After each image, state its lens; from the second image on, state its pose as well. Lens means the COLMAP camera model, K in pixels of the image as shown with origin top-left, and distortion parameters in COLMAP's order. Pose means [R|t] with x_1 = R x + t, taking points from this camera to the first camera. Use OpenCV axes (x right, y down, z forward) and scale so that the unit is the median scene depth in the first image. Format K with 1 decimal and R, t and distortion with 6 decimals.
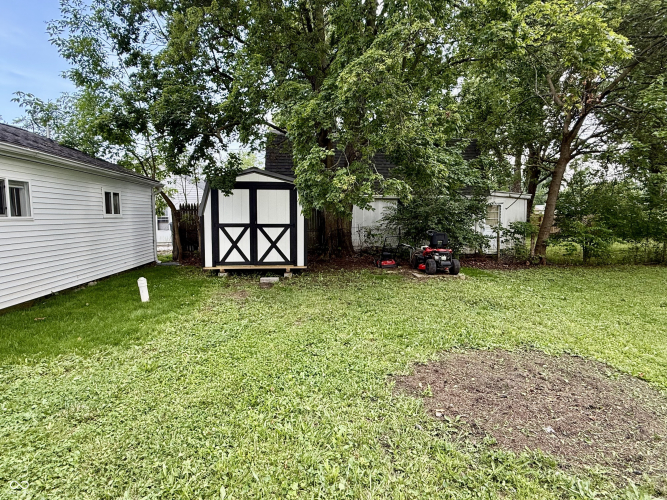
lens RADIAL K [[364.5, 0, 334.1], [0, 364.5, 252.9], [0, 0, 1]] dist [-0.002161, -0.000727]
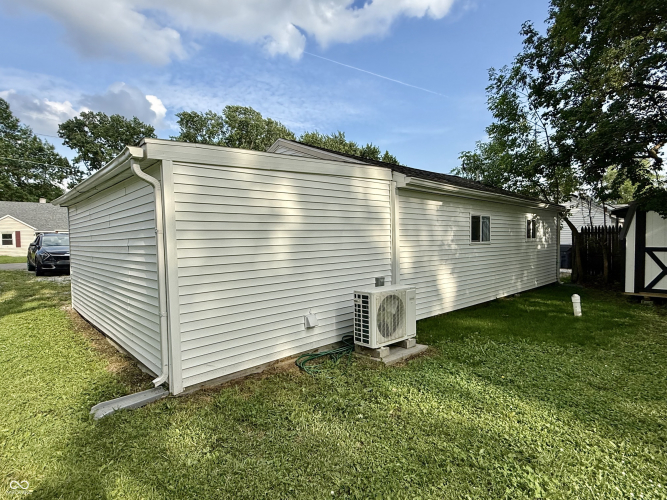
lens RADIAL K [[364.5, 0, 333.6], [0, 364.5, 250.2], [0, 0, 1]] dist [-0.002161, -0.000727]
pose [[0.608972, 0.018073, -0.792986, -0.060877], [-0.069719, 0.997091, -0.030816, 0.011873], [0.790122, 0.074052, 0.608460, -0.210548]]
